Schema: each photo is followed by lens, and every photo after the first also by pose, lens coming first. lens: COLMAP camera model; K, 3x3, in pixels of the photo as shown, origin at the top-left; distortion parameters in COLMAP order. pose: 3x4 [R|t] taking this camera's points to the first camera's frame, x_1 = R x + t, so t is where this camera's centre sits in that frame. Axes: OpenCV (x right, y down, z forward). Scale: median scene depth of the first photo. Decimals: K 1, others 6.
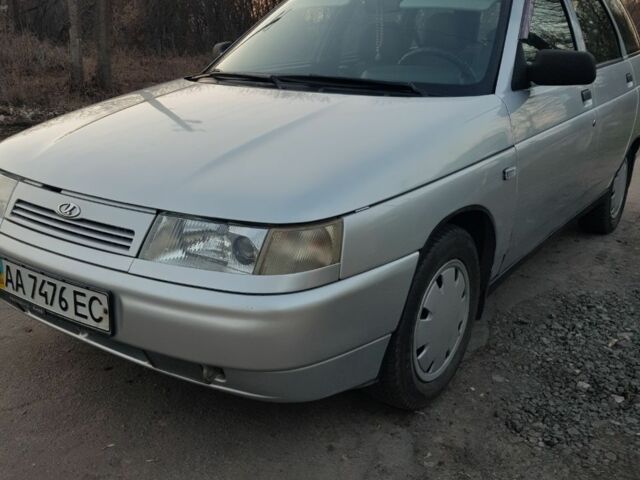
lens RADIAL K [[686.0, 0, 320.0], [0, 686.0, 240.0], [0, 0, 1]] dist [0.050747, -0.047903]
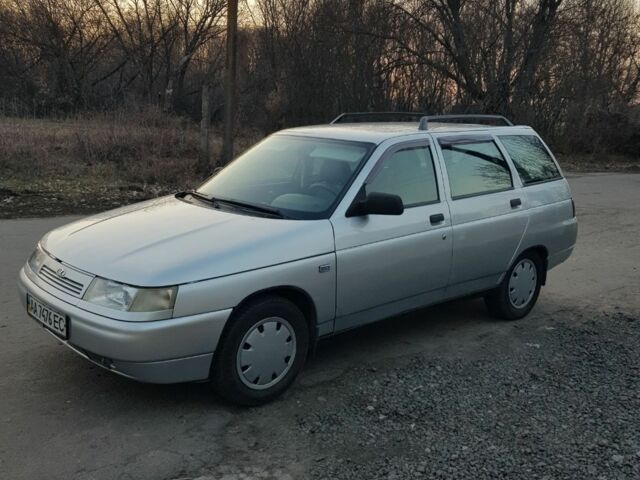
lens RADIAL K [[686.0, 0, 320.0], [0, 686.0, 240.0], [0, 0, 1]] dist [0.050747, -0.047903]
pose [[0.978330, 0.059813, -0.198226, 0.687823], [-0.081134, 0.991548, -0.101242, 0.002493], [0.190495, 0.115131, 0.974913, -0.709387]]
